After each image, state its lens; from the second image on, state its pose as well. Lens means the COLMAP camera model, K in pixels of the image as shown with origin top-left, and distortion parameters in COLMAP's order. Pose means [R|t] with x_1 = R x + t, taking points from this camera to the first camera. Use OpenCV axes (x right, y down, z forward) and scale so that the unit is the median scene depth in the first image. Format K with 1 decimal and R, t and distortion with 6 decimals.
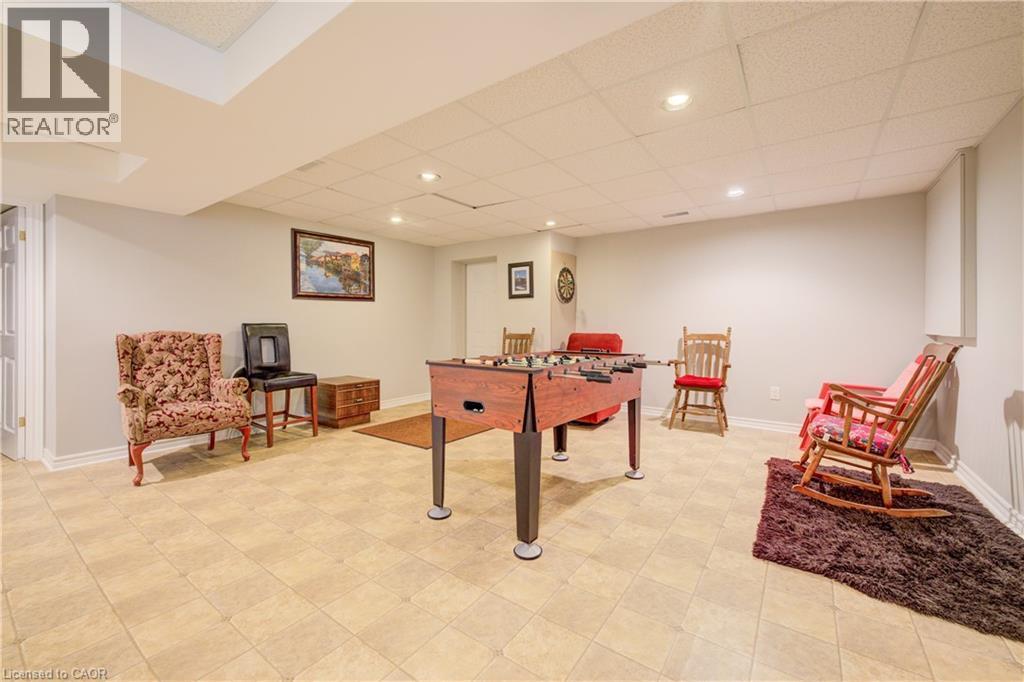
lens RADIAL K [[410.9, 0, 510.2], [0, 410.9, 330.7], [0, 0, 1]] dist [0.000452, 0.000019]
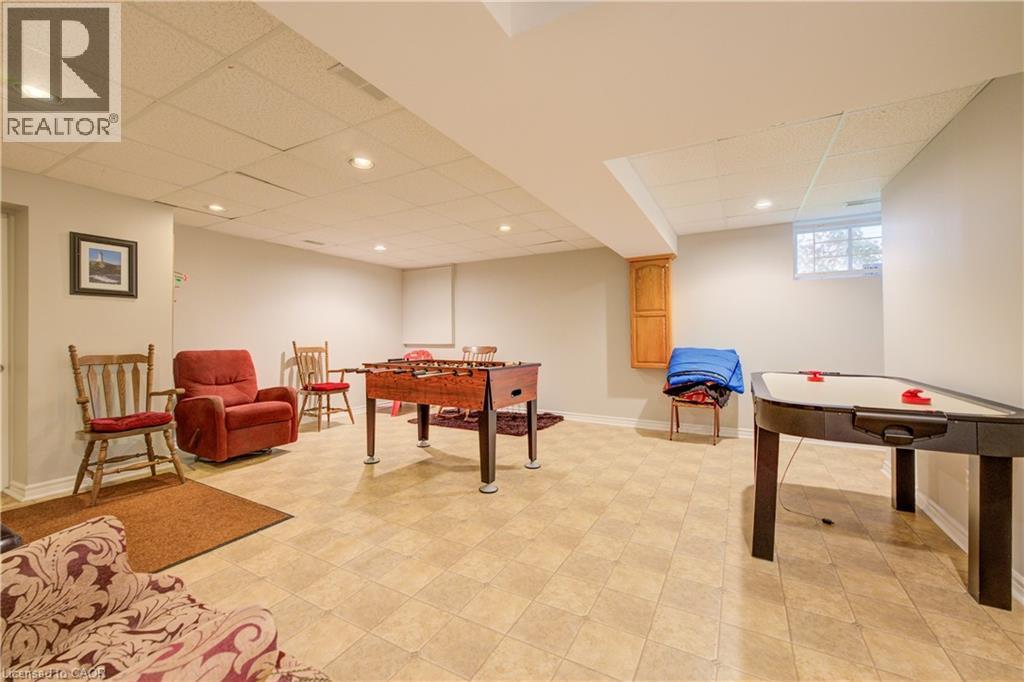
lens RADIAL K [[410.9, 0, 510.2], [0, 410.9, 330.7], [0, 0, 1]] dist [0.000452, 0.000019]
pose [[-0.111612, 0.019931, 0.993552, -1.137742], [0.015383, 0.999714, -0.018327, -0.014005], [-0.993633, 0.013238, -0.111886, 0.845084]]
